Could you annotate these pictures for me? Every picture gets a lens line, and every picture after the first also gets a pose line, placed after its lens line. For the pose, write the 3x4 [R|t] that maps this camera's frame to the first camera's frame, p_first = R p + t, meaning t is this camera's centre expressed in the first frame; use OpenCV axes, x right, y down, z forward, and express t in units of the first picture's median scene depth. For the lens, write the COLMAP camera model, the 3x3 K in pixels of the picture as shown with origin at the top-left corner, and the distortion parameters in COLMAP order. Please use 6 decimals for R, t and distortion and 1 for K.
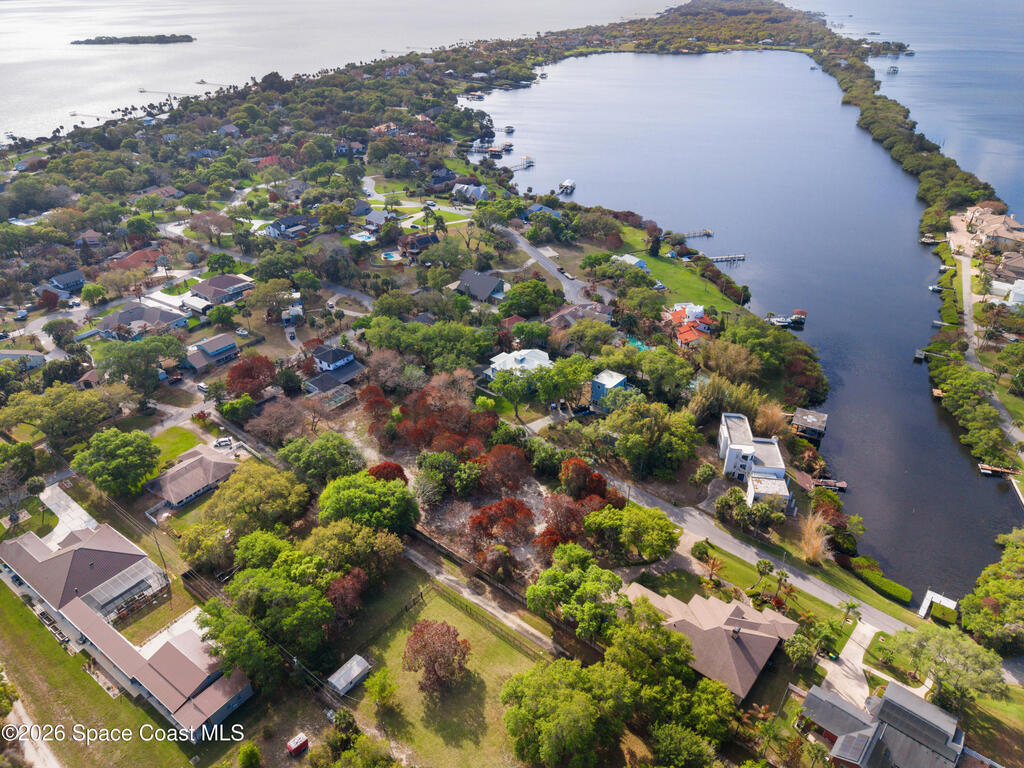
lens RADIAL K [[687.6, 0, 512.0], [0, 687.6, 384.0], [0, 0, 1]] dist [0.008613, -0.000434]
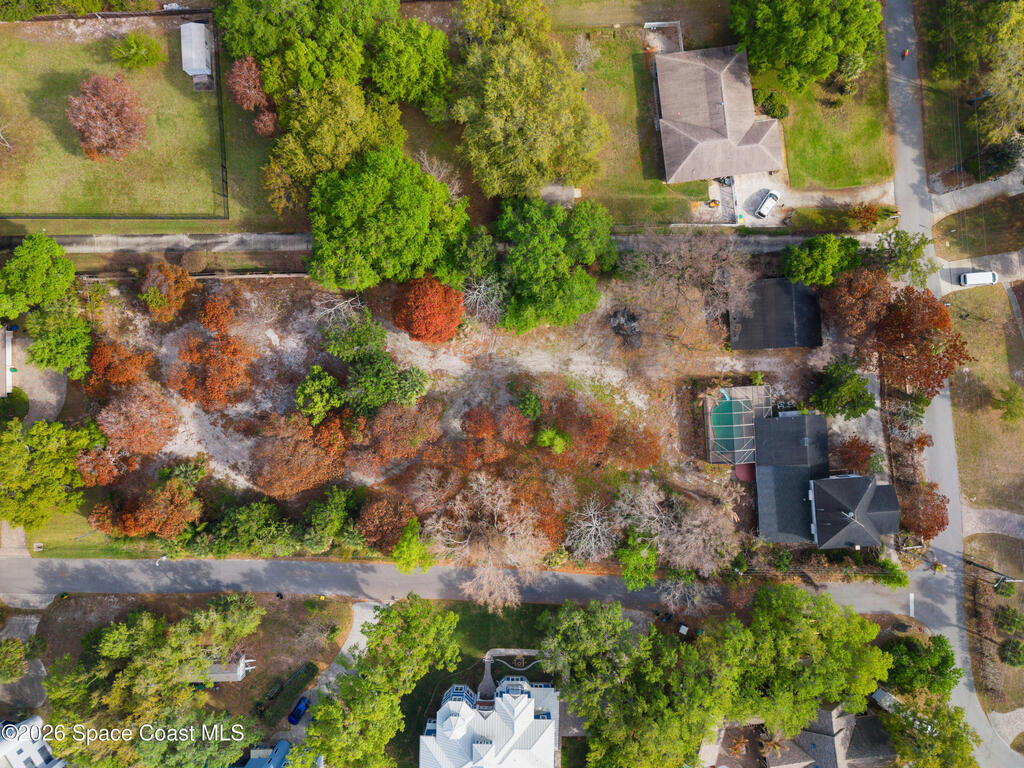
lens RADIAL K [[687.6, 0, 512.0], [0, 687.6, 384.0], [0, 0, 1]] dist [0.008613, -0.000434]
pose [[-0.762180, 0.647252, 0.012103, -0.225970], [-0.316253, -0.388590, 0.865437, -0.465848], [0.564859, 0.655791, 0.500871, 0.874135]]
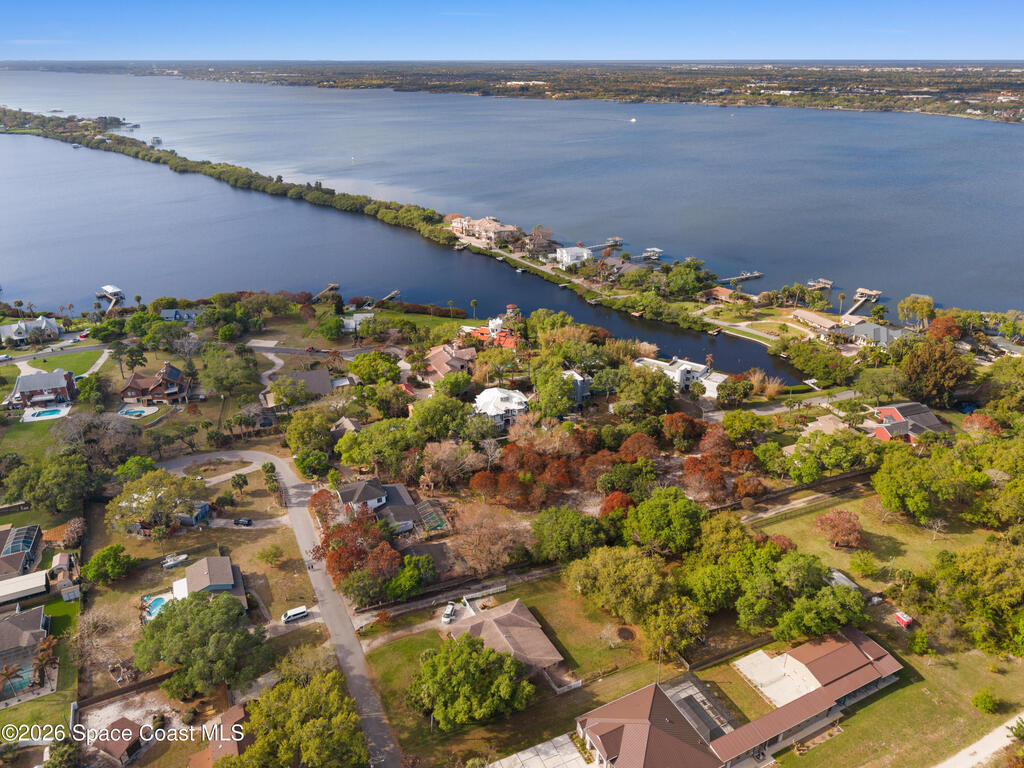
lens RADIAL K [[687.6, 0, 512.0], [0, 687.6, 384.0], [0, 0, 1]] dist [0.008613, -0.000434]
pose [[0.469195, -0.372859, 0.800520, -1.130473], [0.445711, 0.882549, 0.149829, -0.285672], [-0.762363, 0.286502, 0.580275, 0.516982]]
